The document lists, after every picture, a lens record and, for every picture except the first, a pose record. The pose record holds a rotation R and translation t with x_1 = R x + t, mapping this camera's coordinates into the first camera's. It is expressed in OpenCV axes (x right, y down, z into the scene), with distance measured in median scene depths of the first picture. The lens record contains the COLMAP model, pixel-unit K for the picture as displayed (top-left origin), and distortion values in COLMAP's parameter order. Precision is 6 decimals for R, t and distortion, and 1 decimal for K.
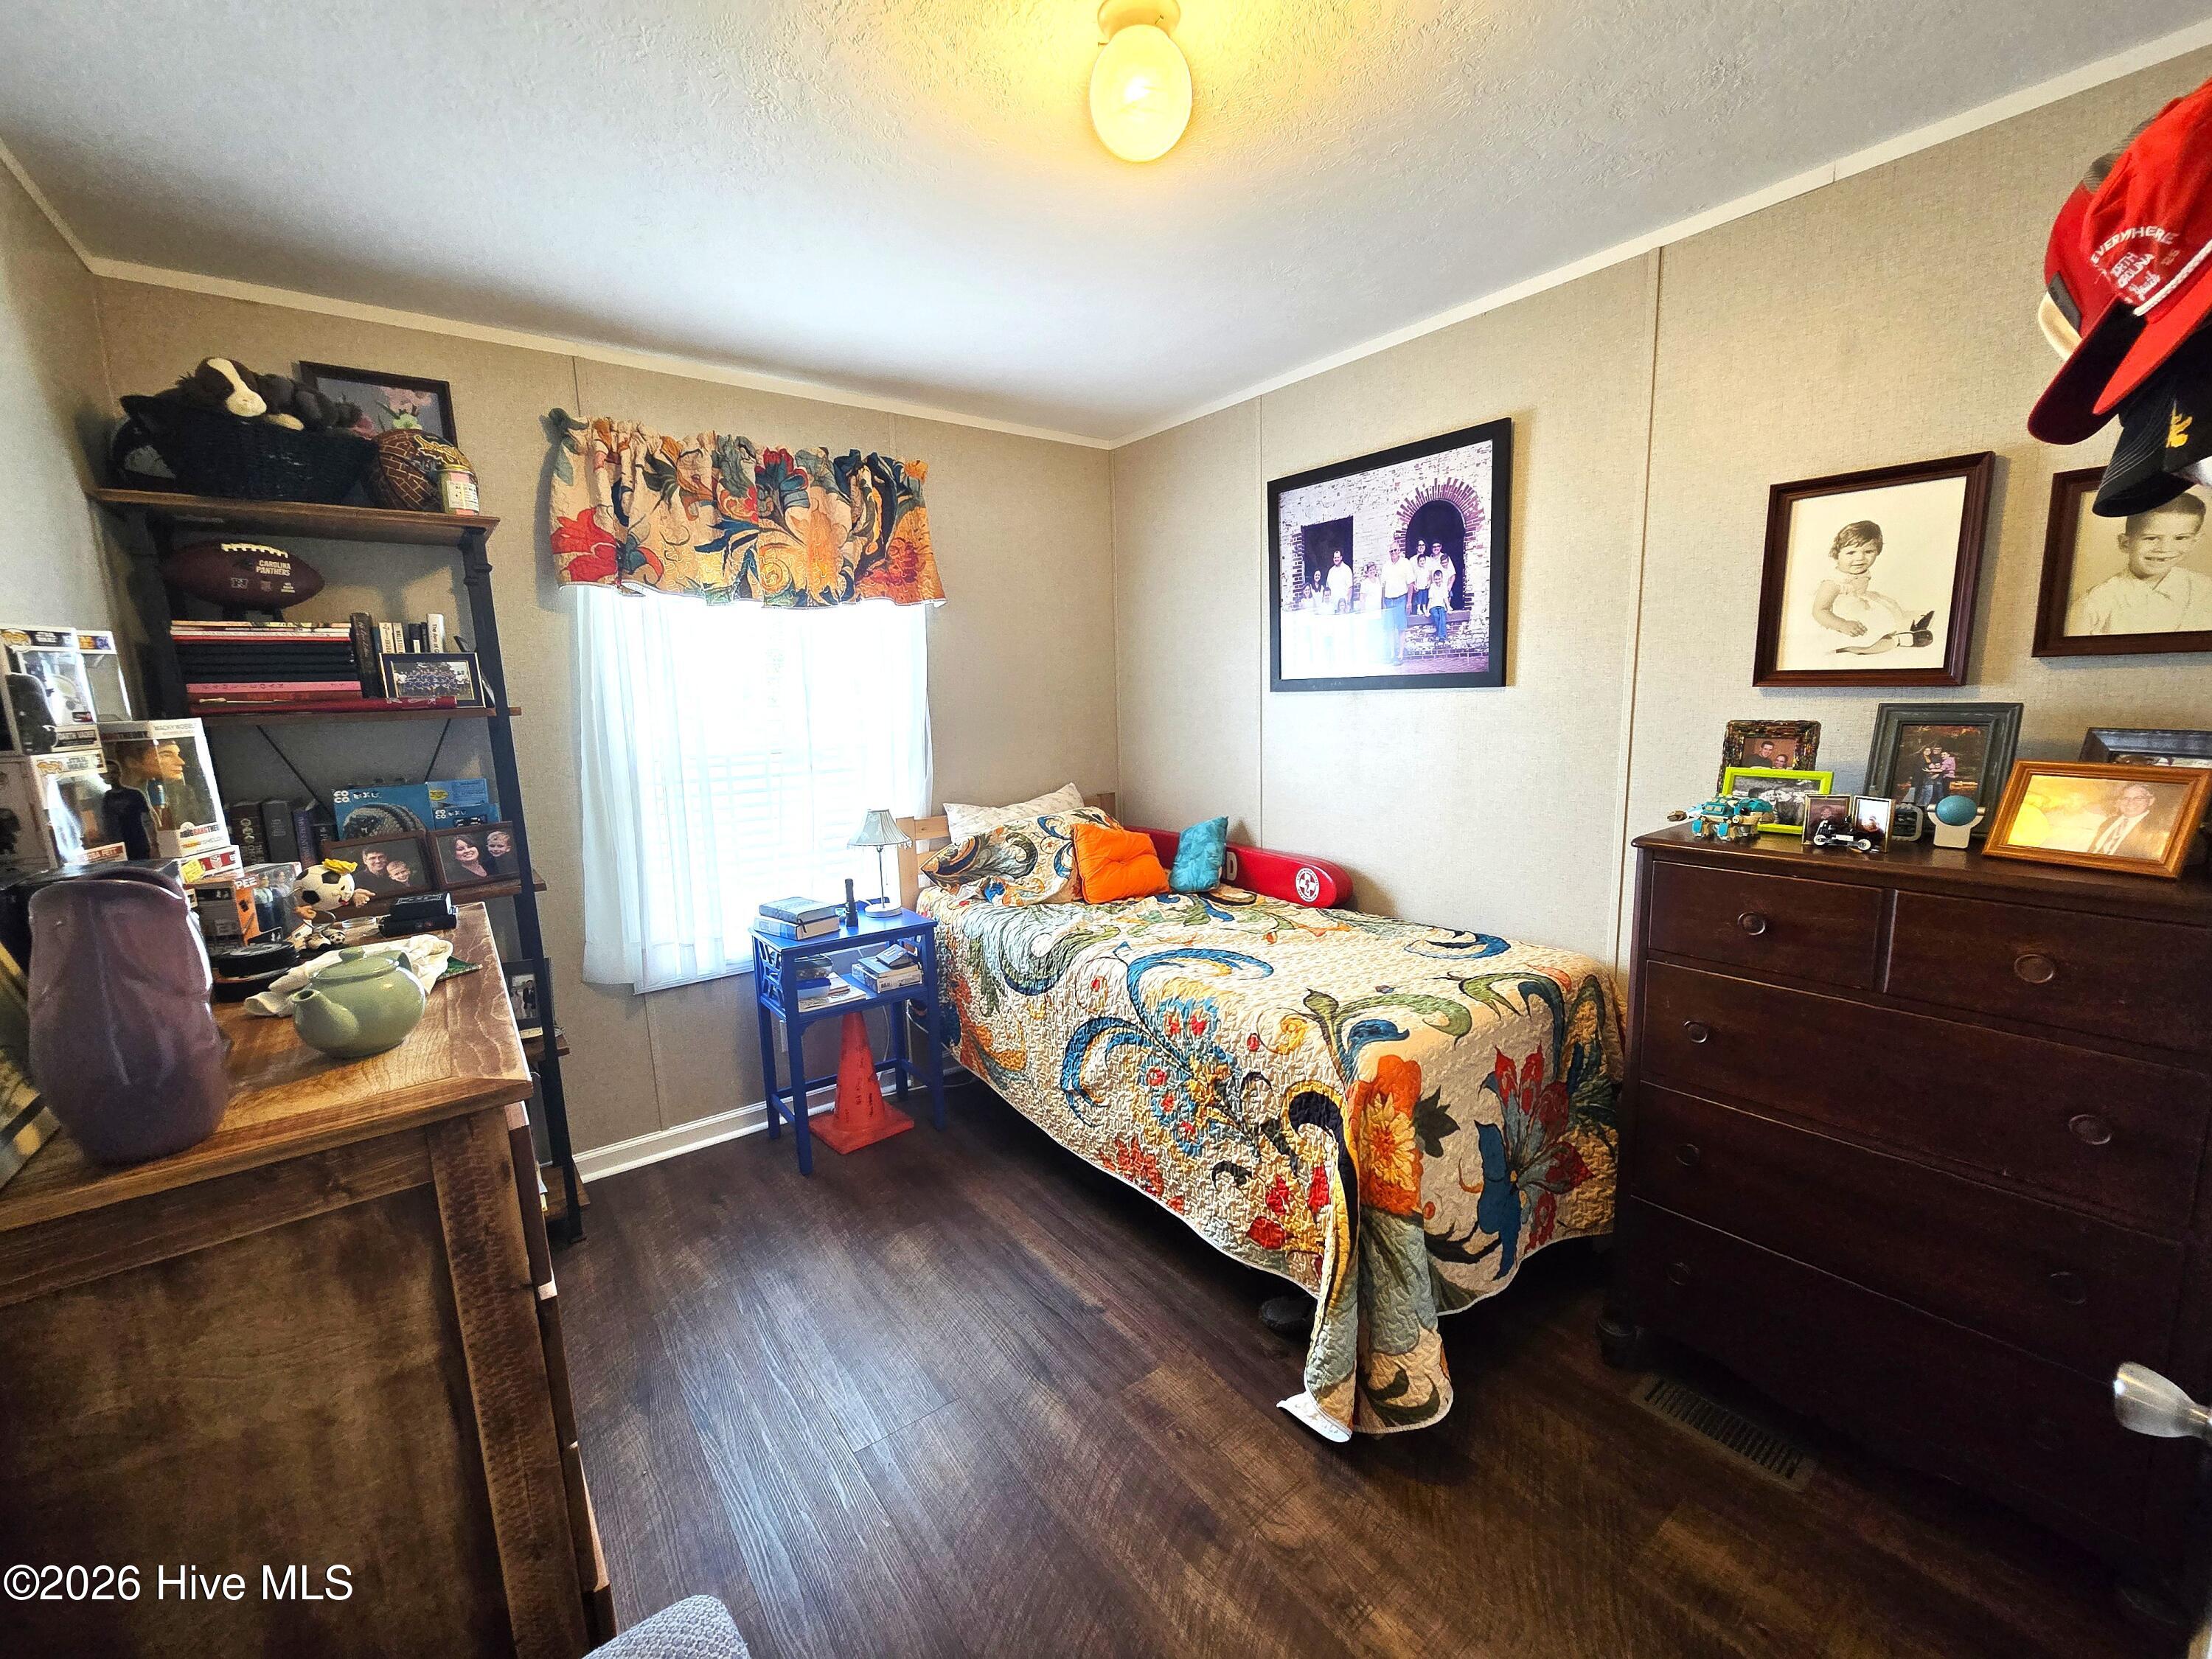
lens RADIAL K [[900.4, 0, 1106.0], [0, 900.4, 829.5], [0, 0, 1]] dist [0.000605, -0.000014]
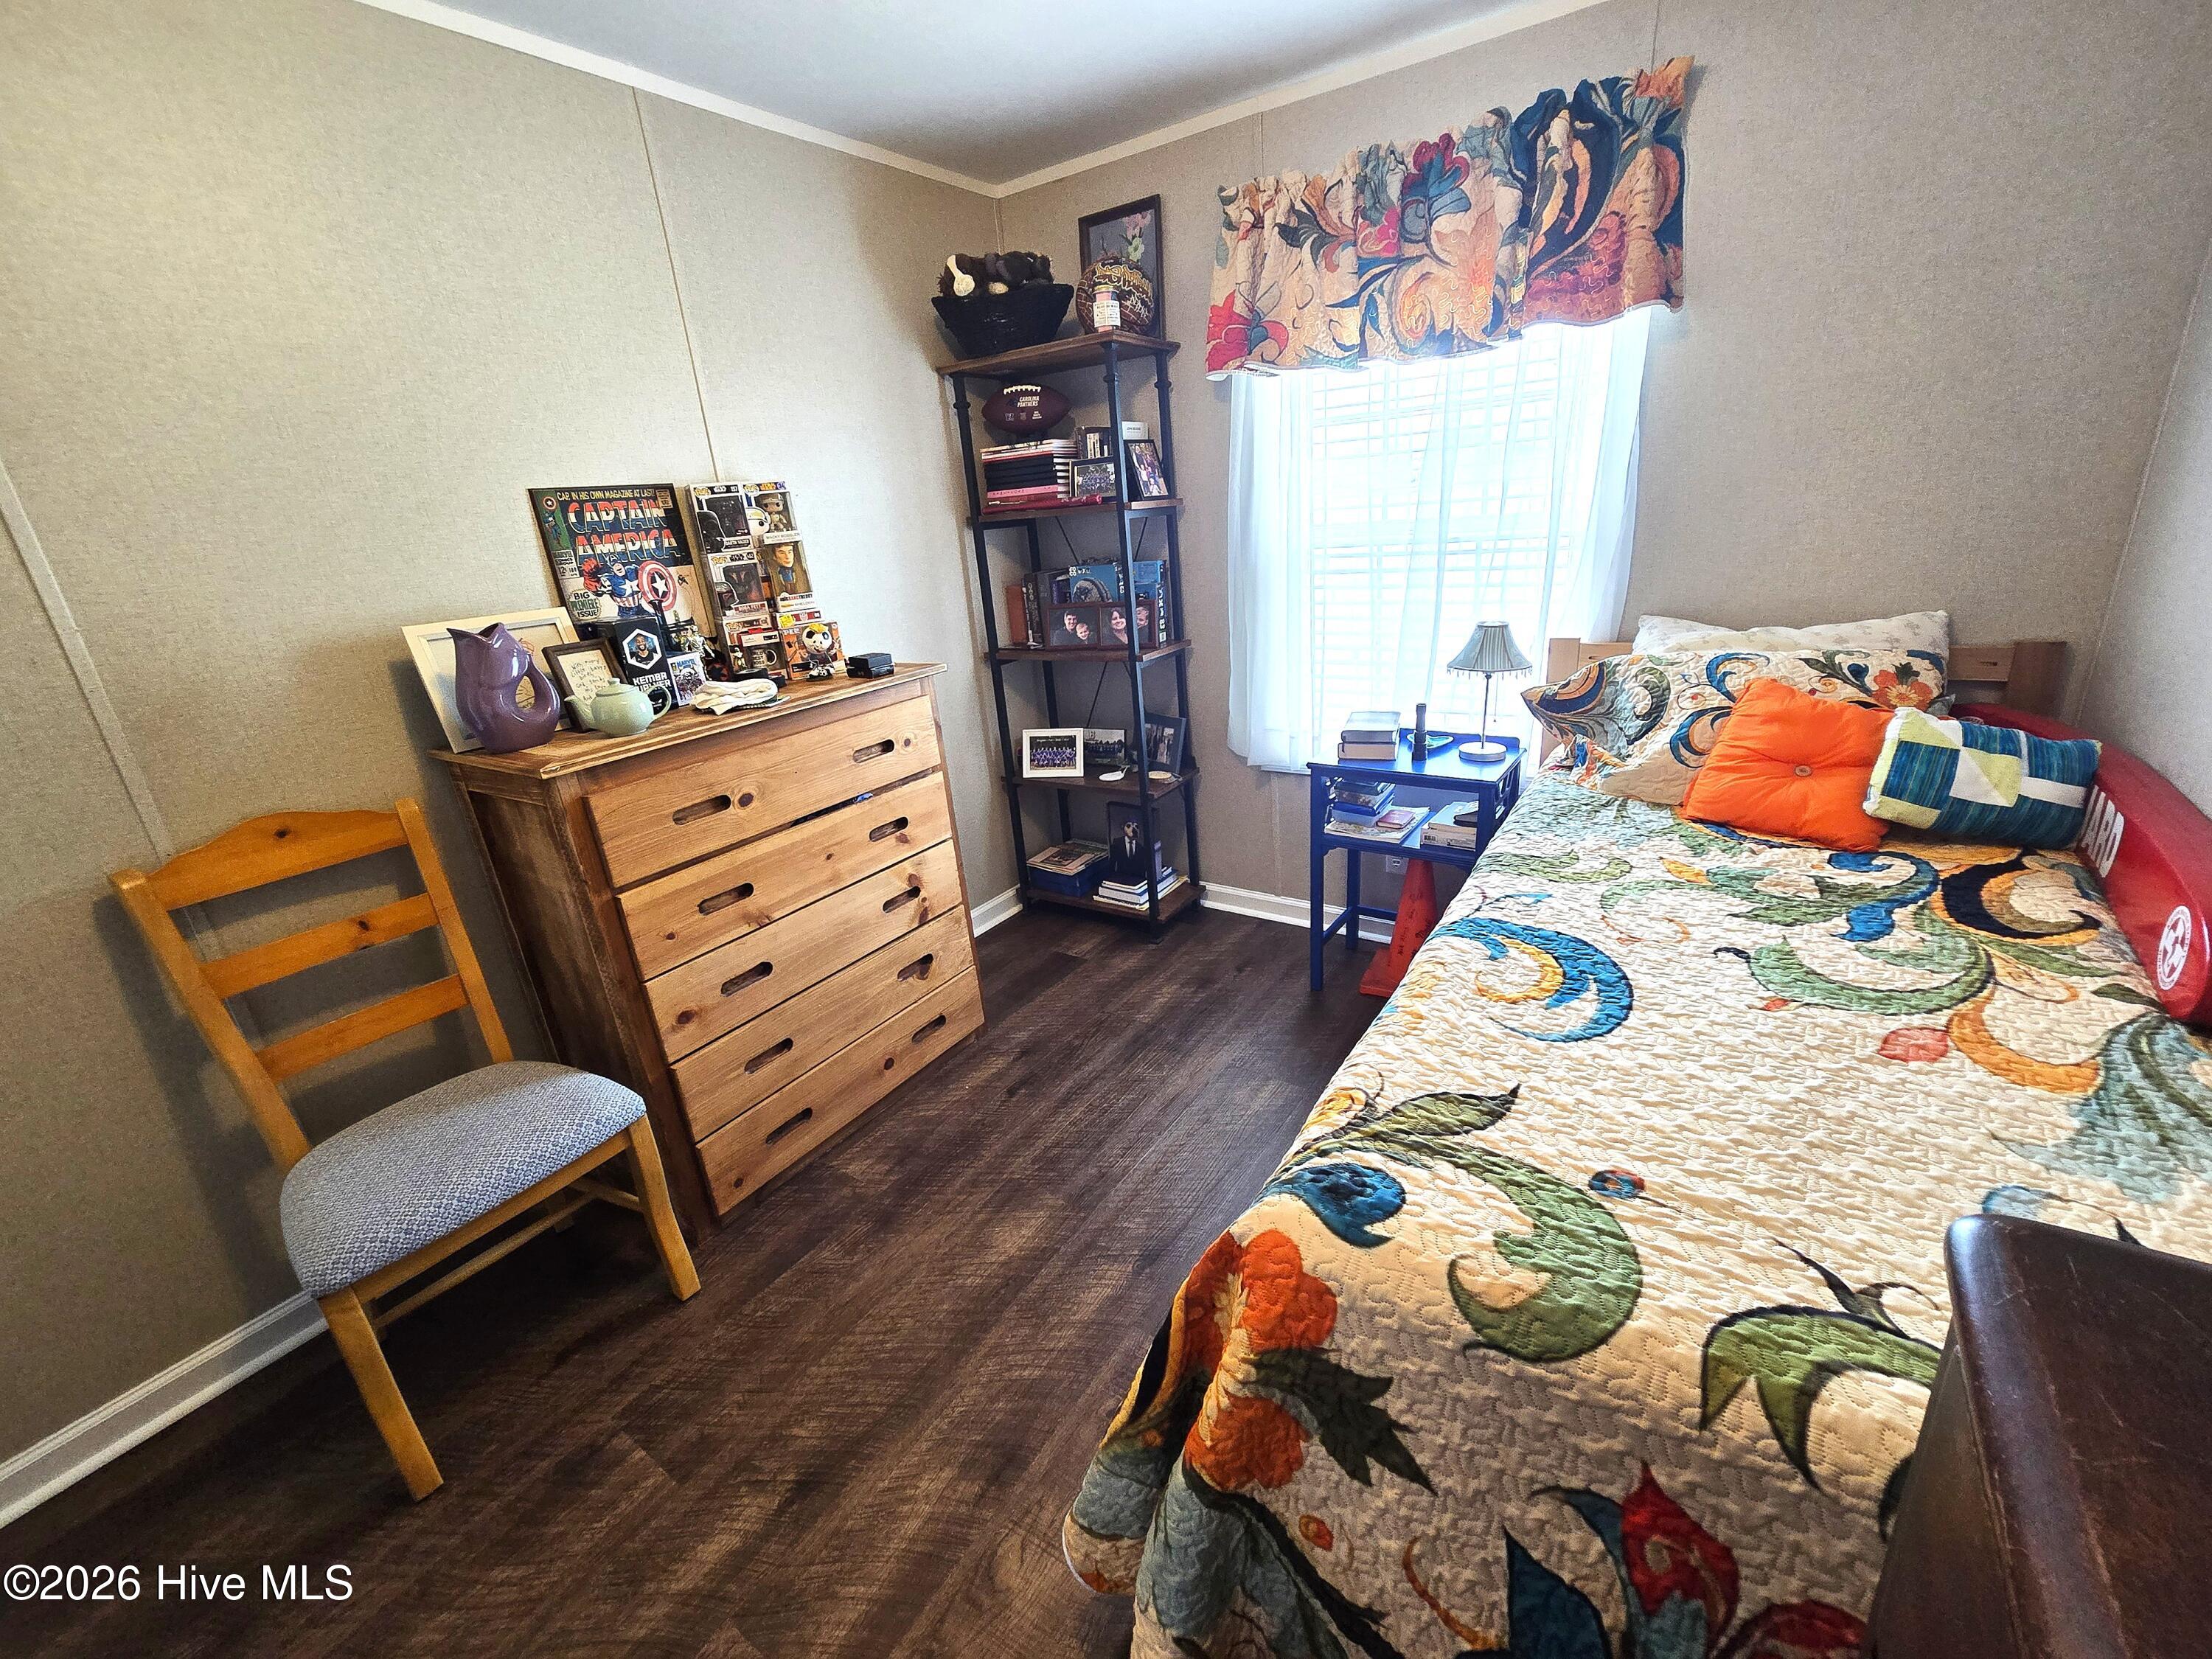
lens RADIAL K [[891.6, 0, 1106.0], [0, 891.6, 829.5], [0, 0, 1]] dist [-0.011517, -0.000133]
pose [[0.328347, 0.323508, -0.887429, 0.490999], [-0.078084, 0.945600, 0.315822, -0.093559], [0.941324, -0.034405, 0.335746, 0.549357]]
